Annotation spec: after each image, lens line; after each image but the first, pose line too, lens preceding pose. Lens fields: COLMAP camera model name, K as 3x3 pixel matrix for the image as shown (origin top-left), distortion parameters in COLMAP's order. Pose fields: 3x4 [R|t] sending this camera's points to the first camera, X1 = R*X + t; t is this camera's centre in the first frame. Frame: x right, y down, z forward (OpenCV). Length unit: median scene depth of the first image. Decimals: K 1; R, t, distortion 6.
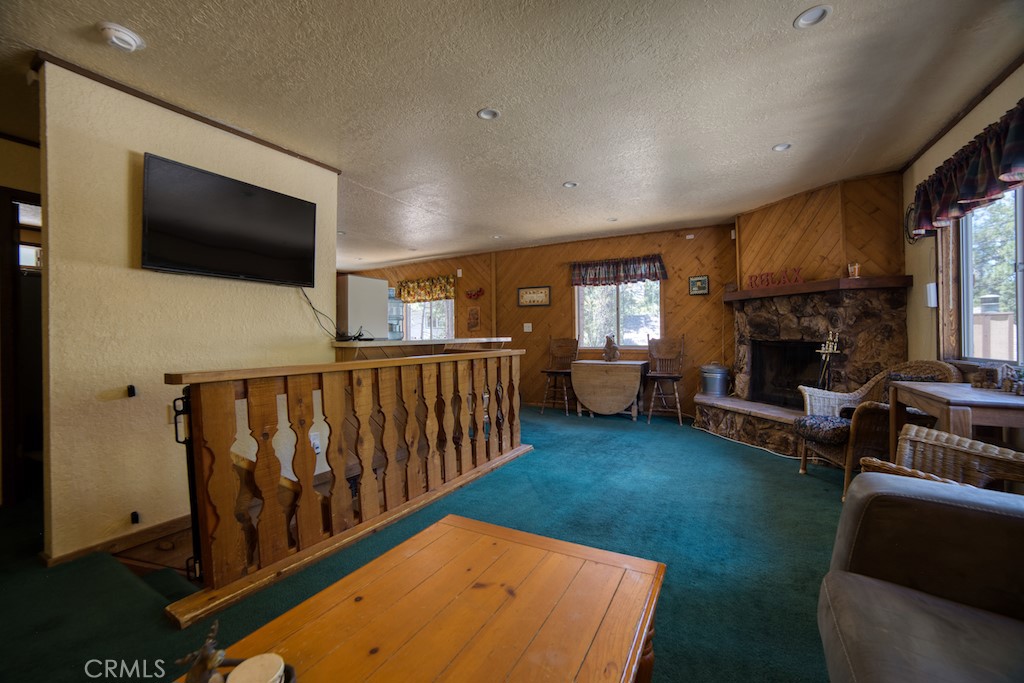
lens RADIAL K [[419.7, 0, 504.2], [0, 419.7, 338.0], [0, 0, 1]] dist [-0.096479, 0.030789]
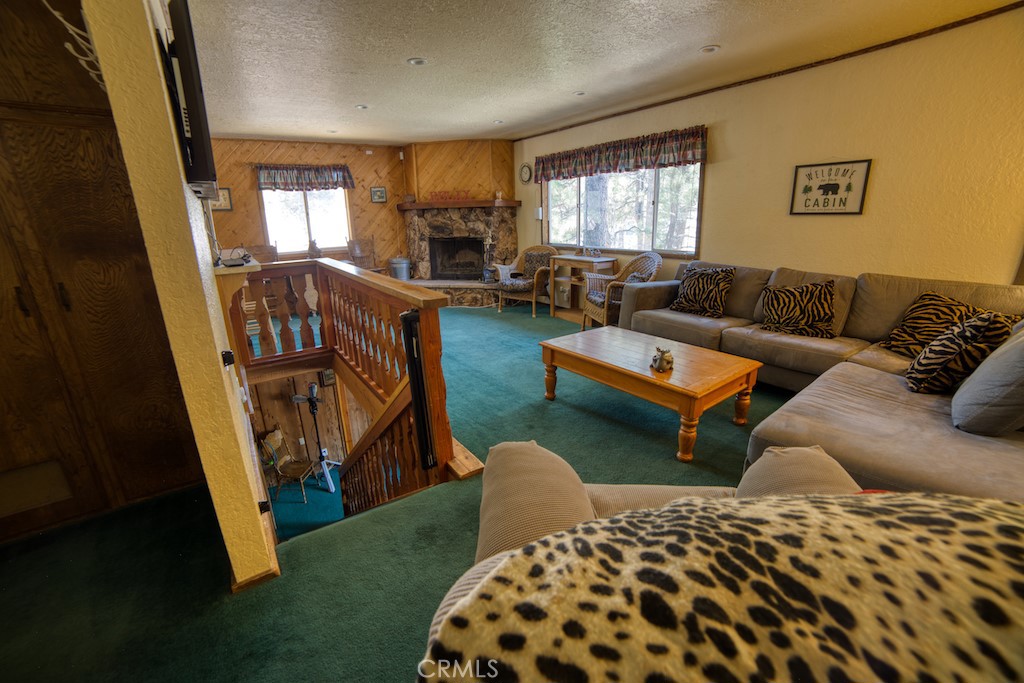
lens RADIAL K [[419.7, 0, 504.2], [0, 419.7, 338.0], [0, 0, 1]] dist [-0.096479, 0.030789]
pose [[0.442431, -0.253972, 0.860089, -0.651315], [0.023891, 0.962059, 0.271793, -0.048385], [-0.896484, -0.099702, 0.431712, 0.094950]]
